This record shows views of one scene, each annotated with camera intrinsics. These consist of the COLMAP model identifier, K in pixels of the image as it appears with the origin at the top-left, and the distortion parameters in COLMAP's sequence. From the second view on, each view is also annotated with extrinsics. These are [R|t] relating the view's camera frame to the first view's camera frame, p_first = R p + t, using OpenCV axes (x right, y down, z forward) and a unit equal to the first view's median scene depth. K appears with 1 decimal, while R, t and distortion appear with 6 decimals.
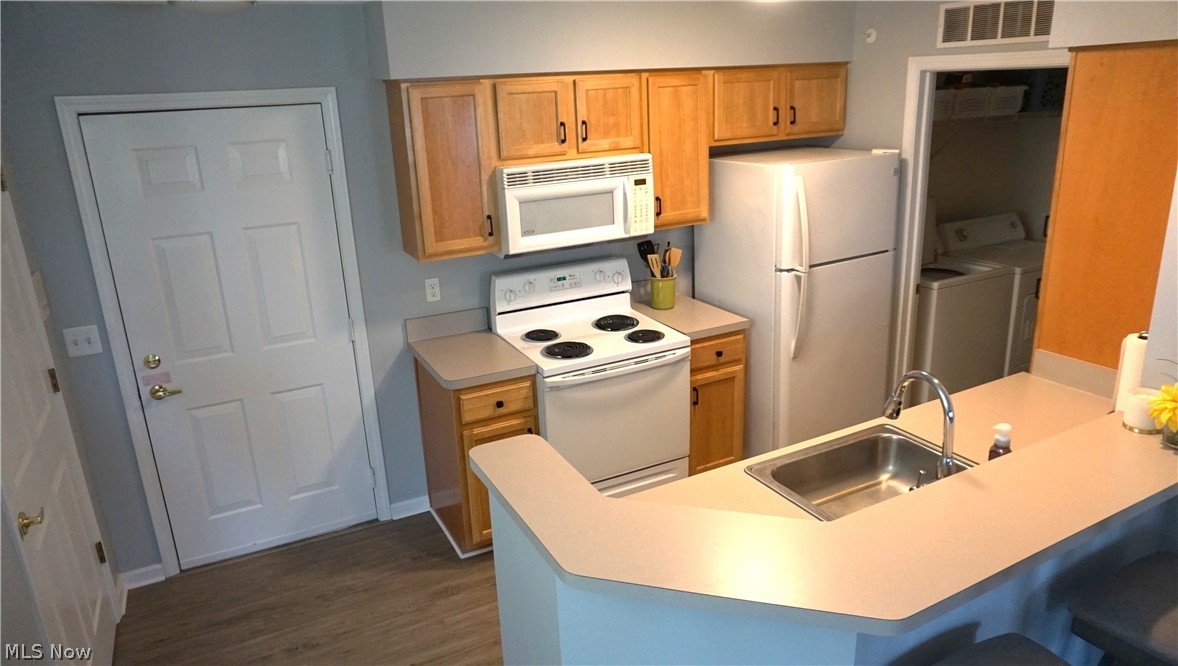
lens RADIAL K [[788.4, 0, 593.6], [0, 788.4, 333.0], [0, 0, 1]] dist [-0.031266, 0.007187]
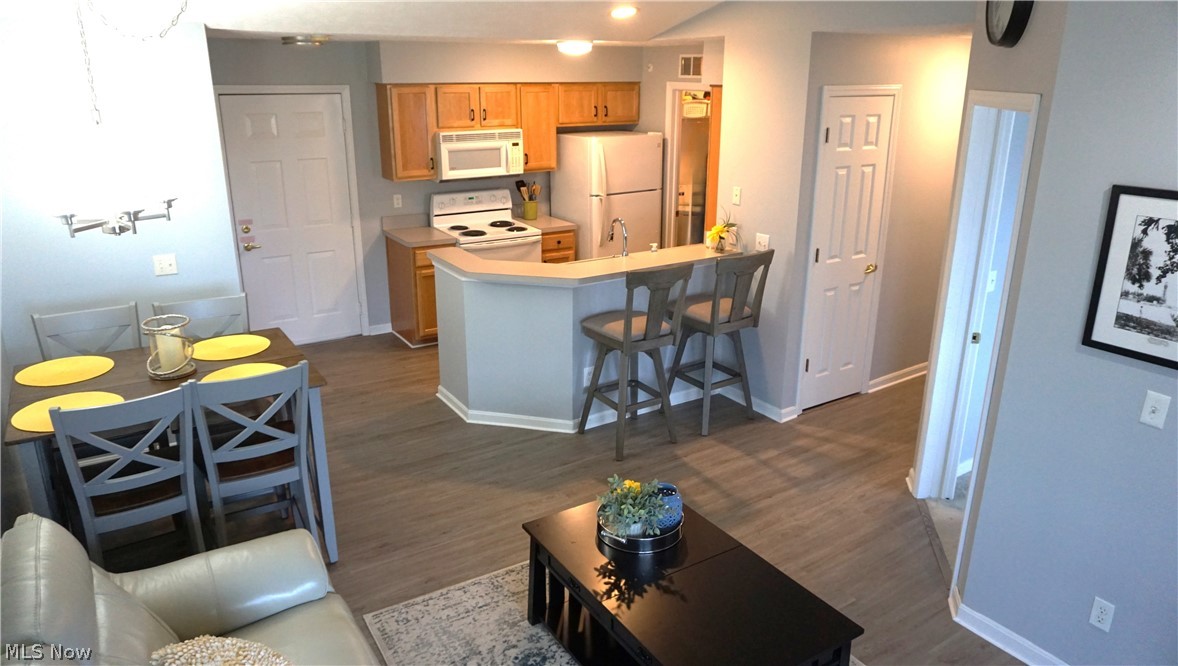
lens RADIAL K [[788.4, 0, 595.6], [0, 788.4, 337.9], [0, 0, 1]] dist [-0.031266, 0.007187]
pose [[0.994400, 0.015909, 0.104476, 0.060401], [-0.017718, 0.999708, 0.016407, 0.221428], [-0.104185, -0.018166, 0.994392, -0.831854]]
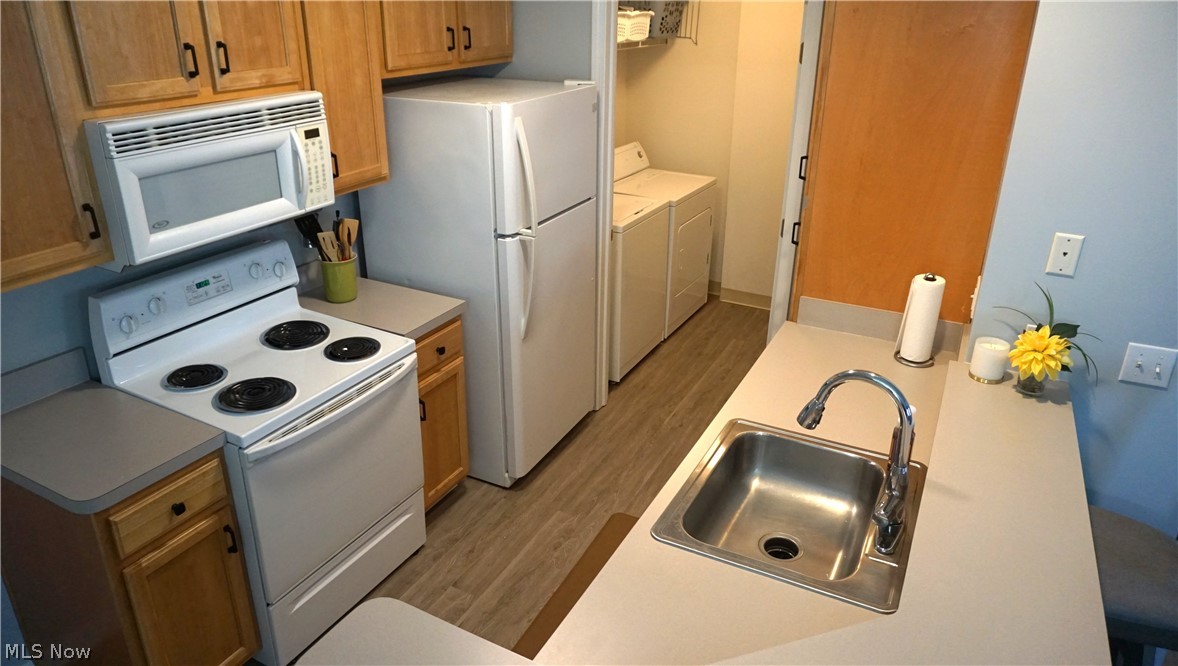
lens RADIAL K [[788.4, 0, 594.2], [0, 788.4, 332.6], [0, 0, 1]] dist [-0.031266, 0.007187]
pose [[0.816444, -0.178495, 0.549143, -0.148235], [0.125389, 0.983134, 0.133137, -0.078979], [-0.563645, -0.039842, 0.825056, 0.278762]]
